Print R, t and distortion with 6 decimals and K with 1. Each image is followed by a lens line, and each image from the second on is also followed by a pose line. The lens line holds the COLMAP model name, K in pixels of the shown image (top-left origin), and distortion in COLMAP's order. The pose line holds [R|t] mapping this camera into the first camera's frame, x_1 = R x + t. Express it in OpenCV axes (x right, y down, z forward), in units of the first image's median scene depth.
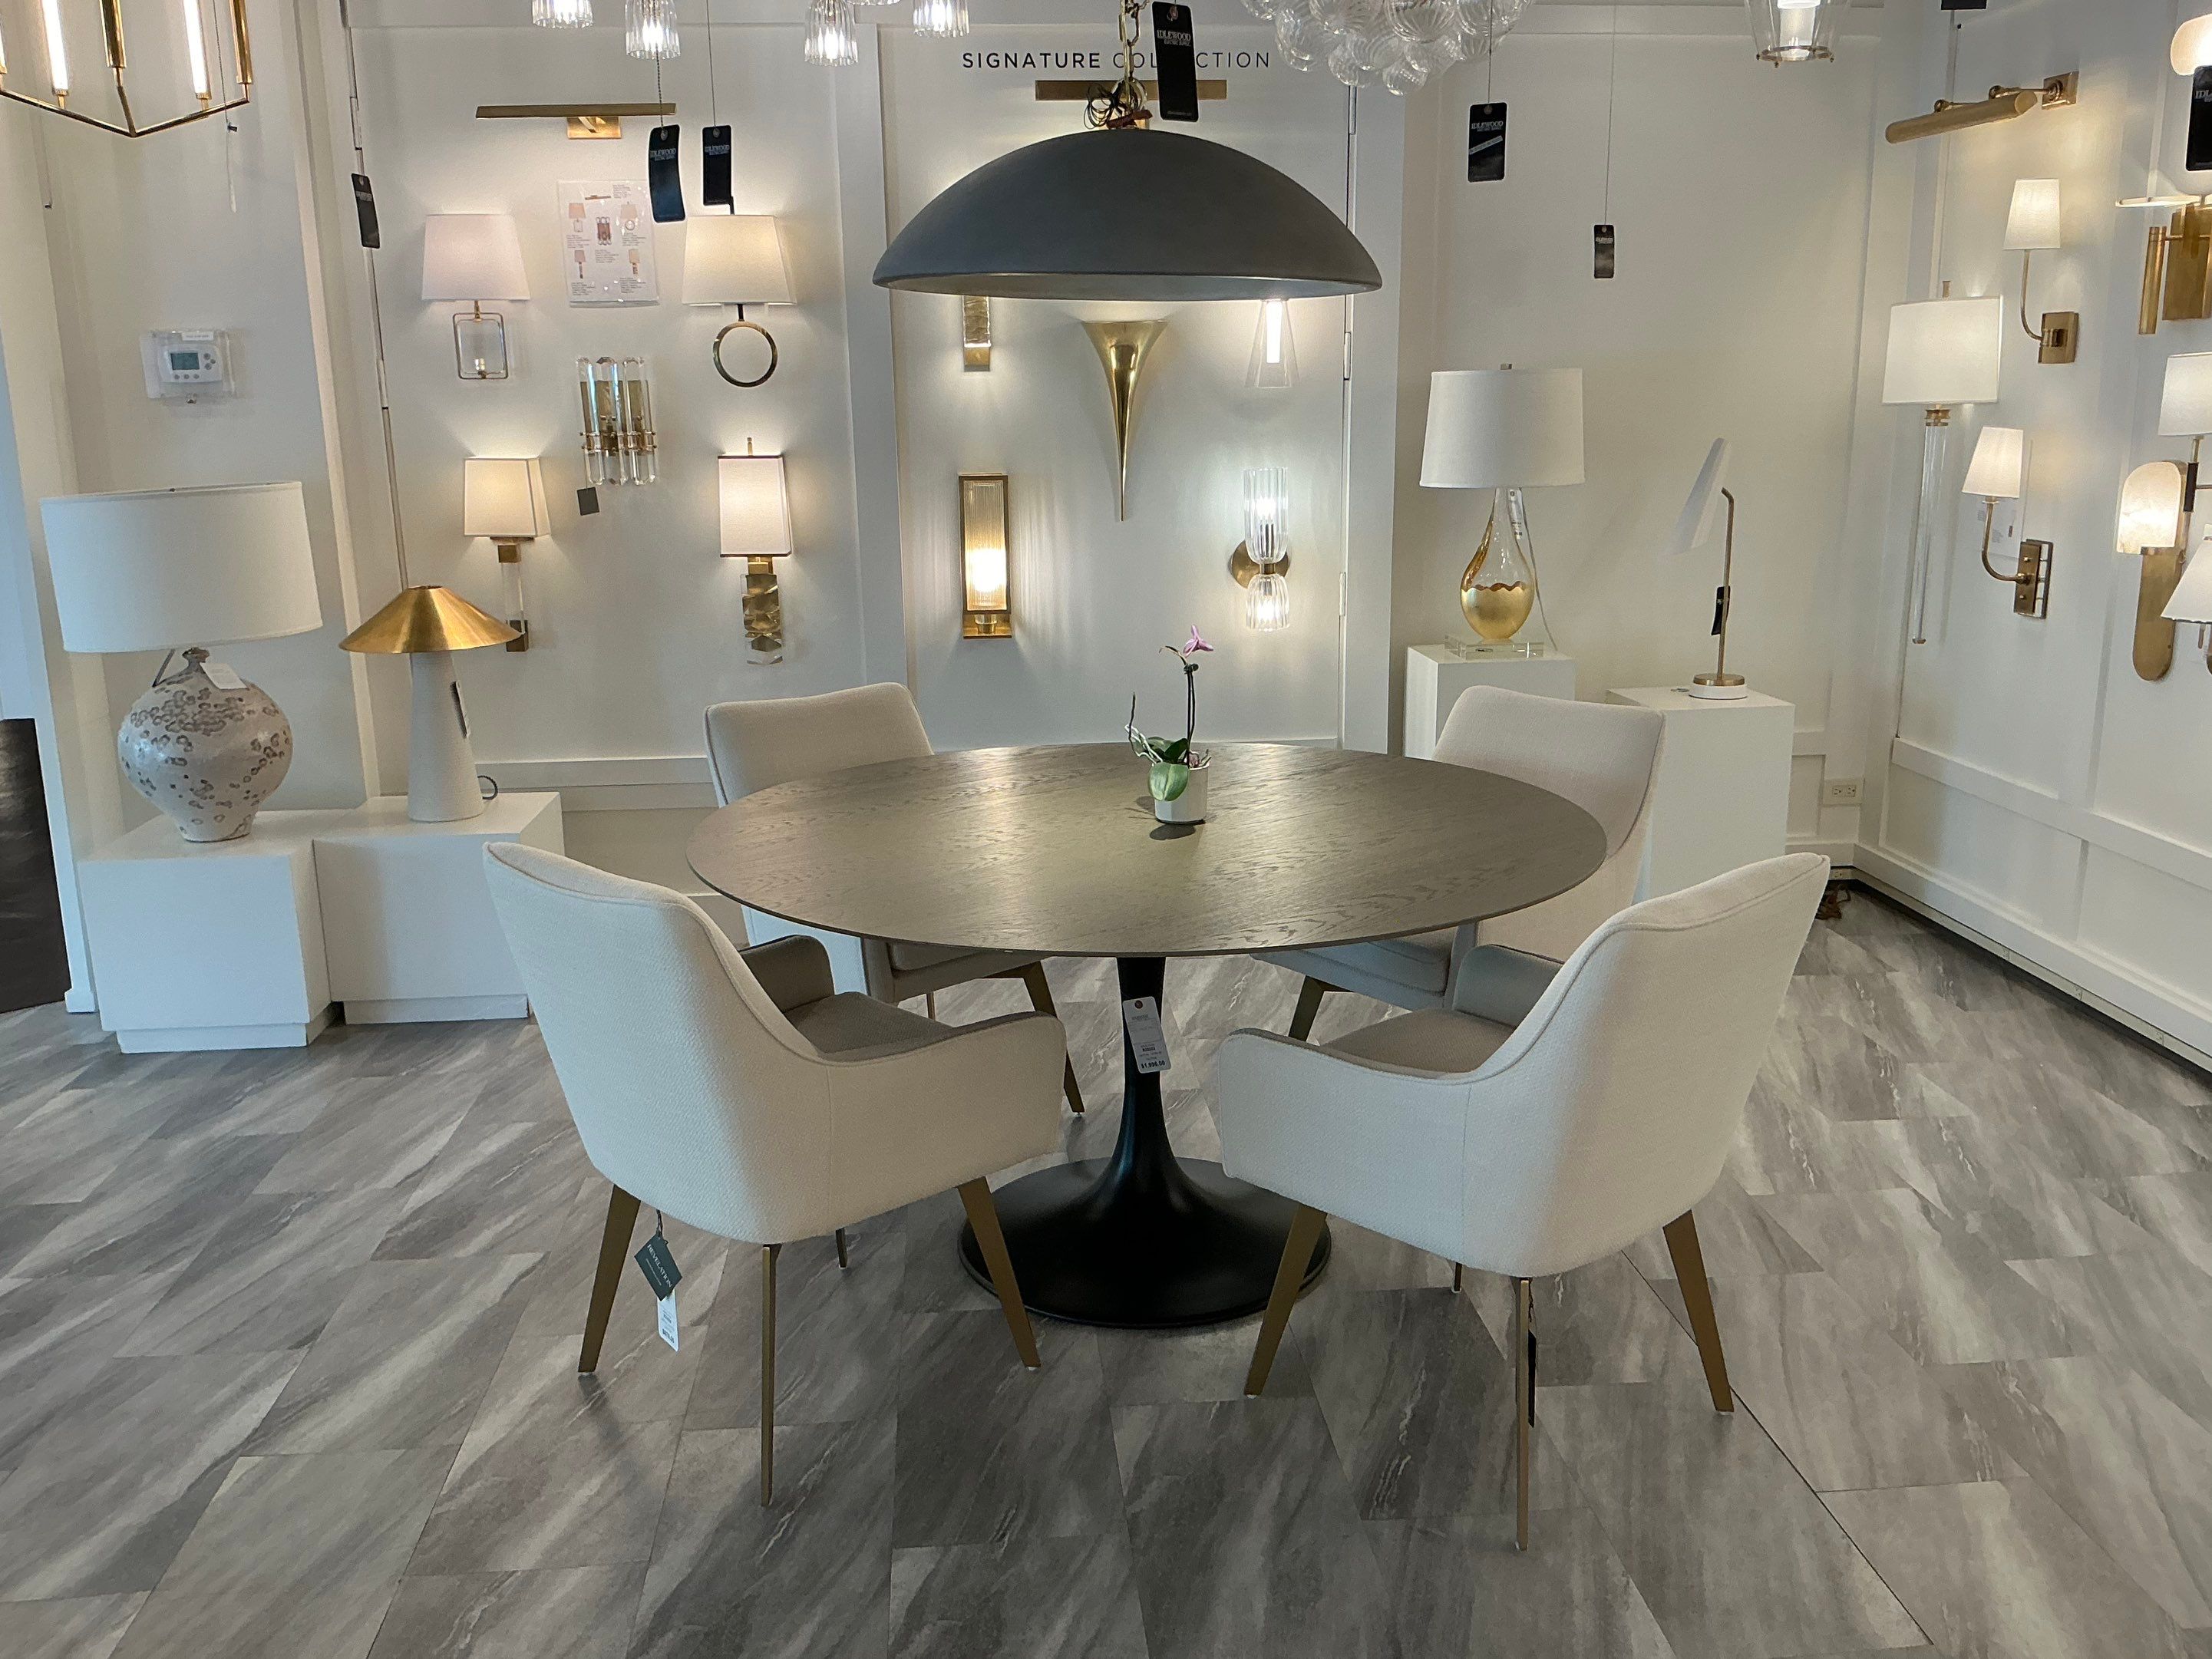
lens RADIAL K [[1833.6, 0, 1088.6], [0, 1833.6, 835.1], [0, 0, 1]] dist [0.118642, -0.231177]
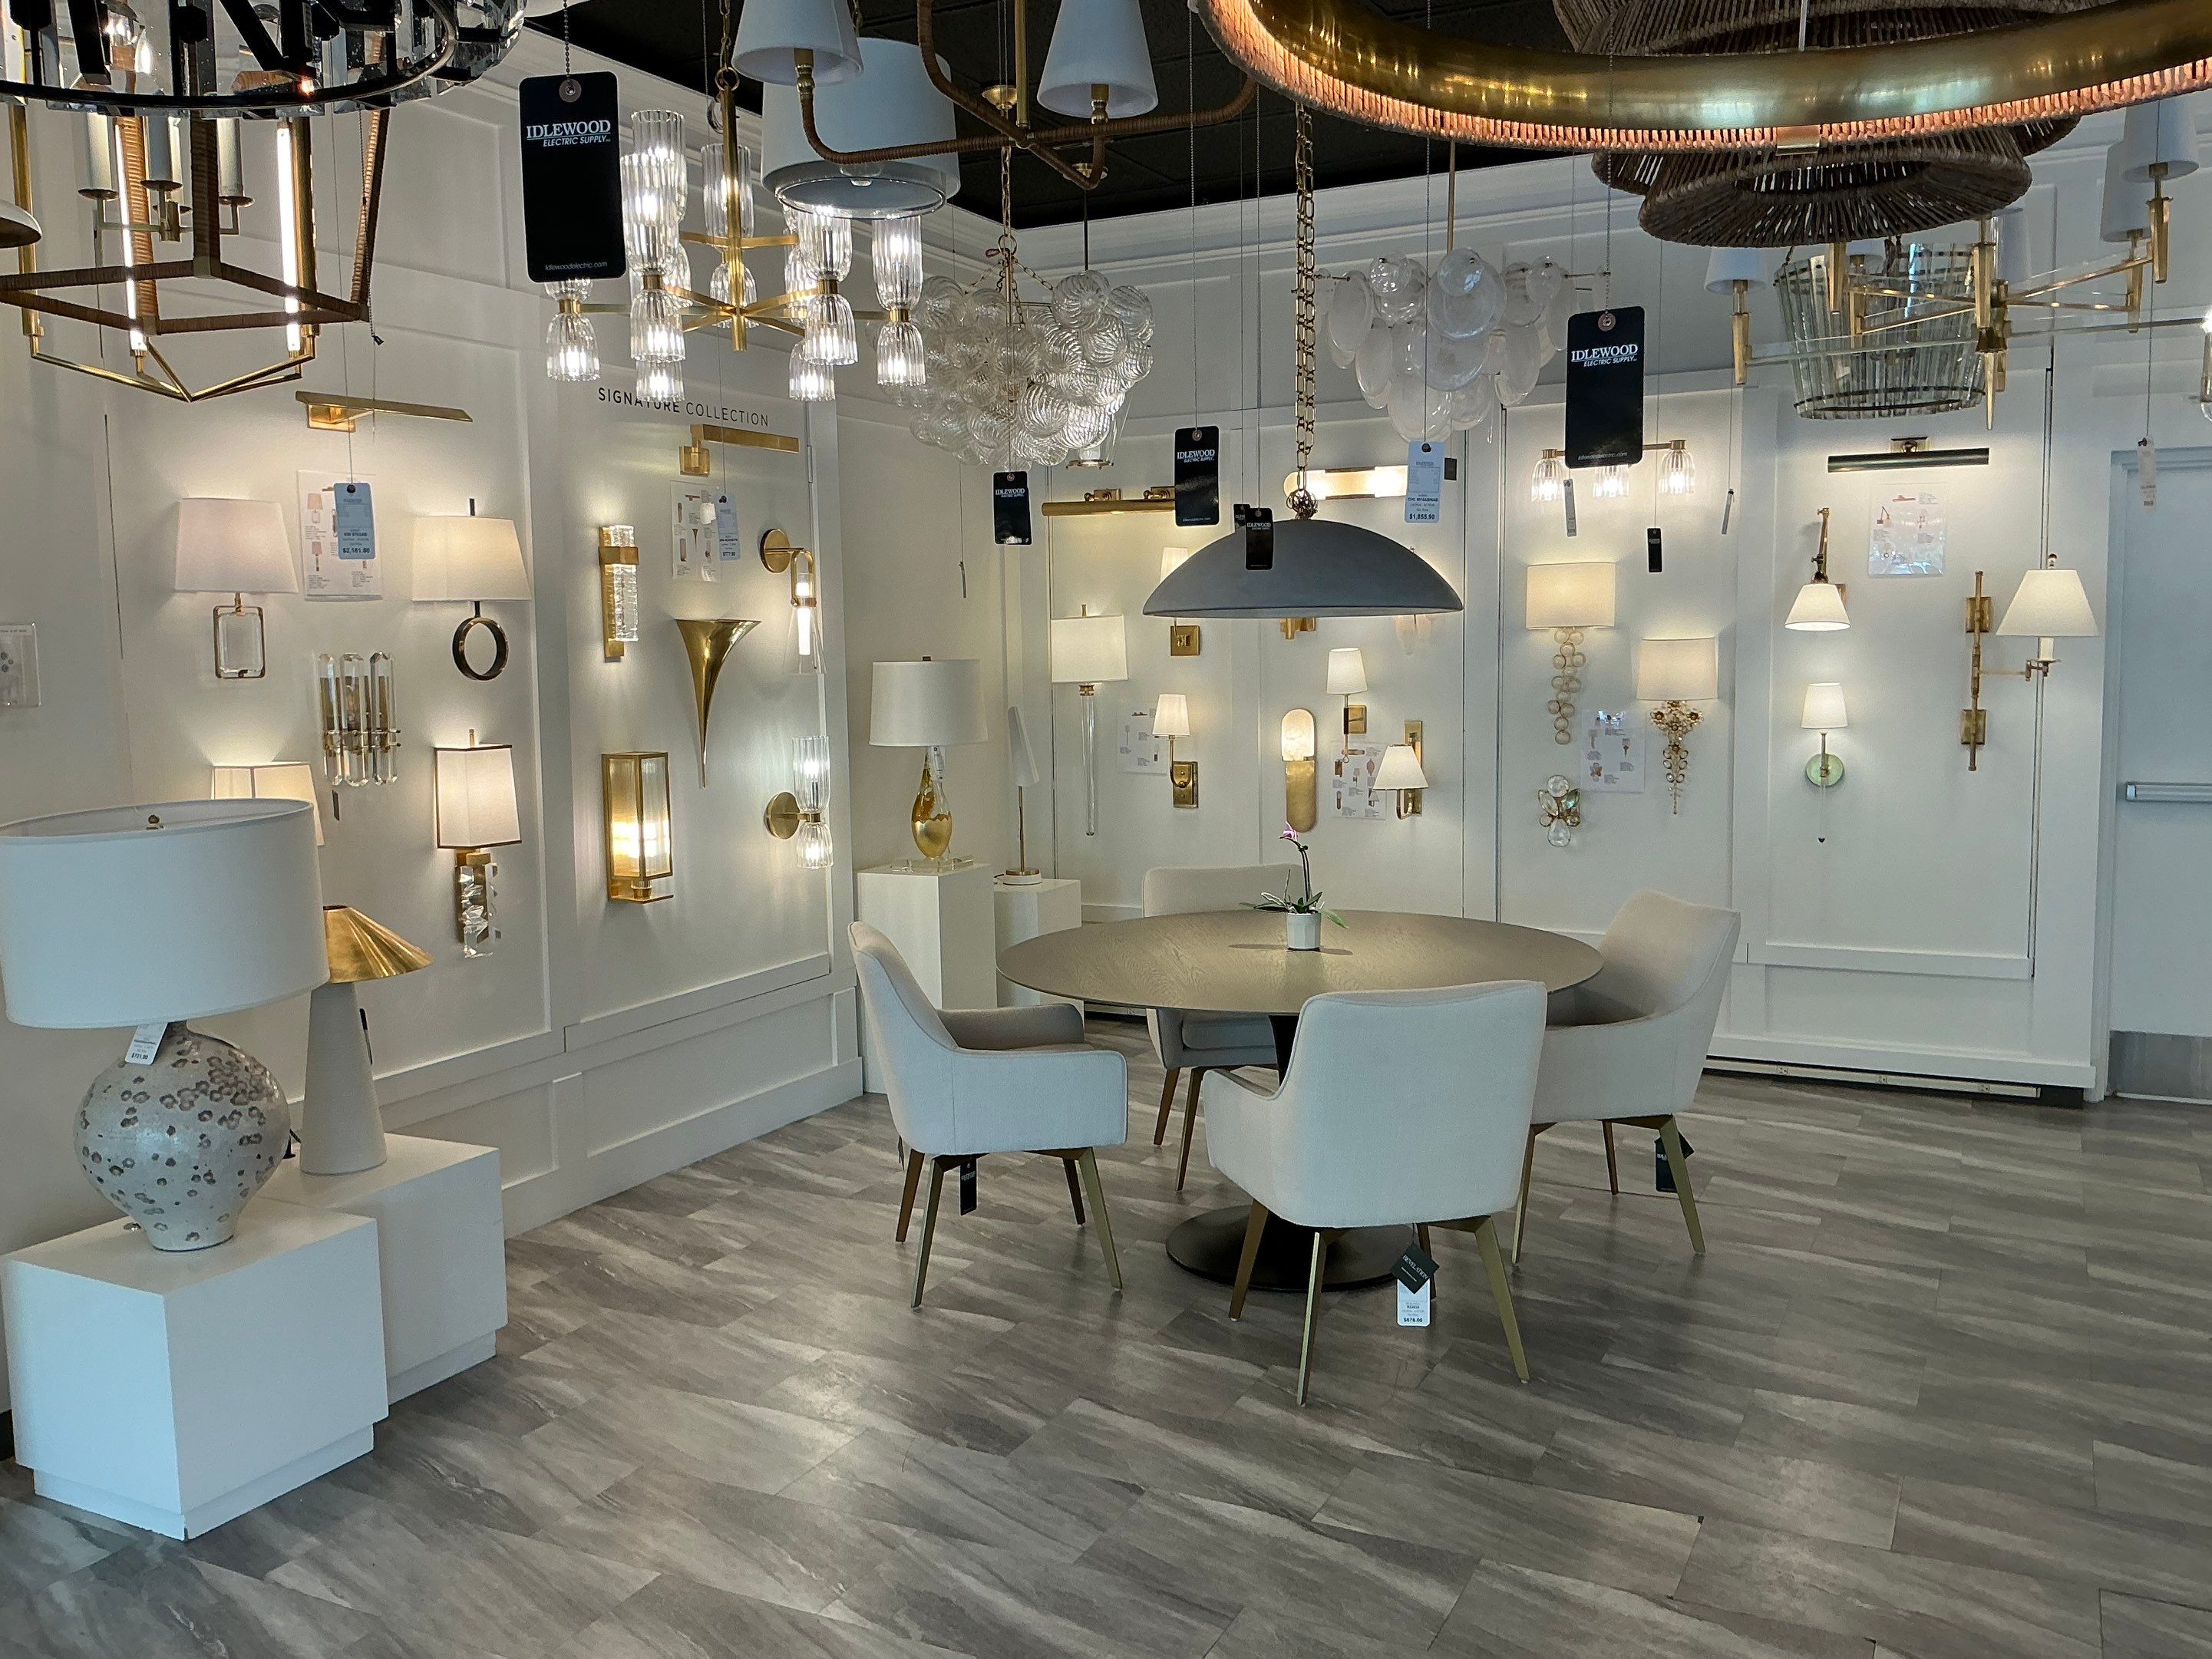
lens RADIAL K [[1833.6, 0, 1102.2], [0, 1833.6, 828.2], [0, 0, 1]] dist [0.118642, -0.231177]
pose [[0.522299, -0.084412, 0.848574, -0.970797], [0.210741, 0.977001, -0.032524, -0.067480], [-0.826312, 0.195817, 0.528076, 0.232369]]
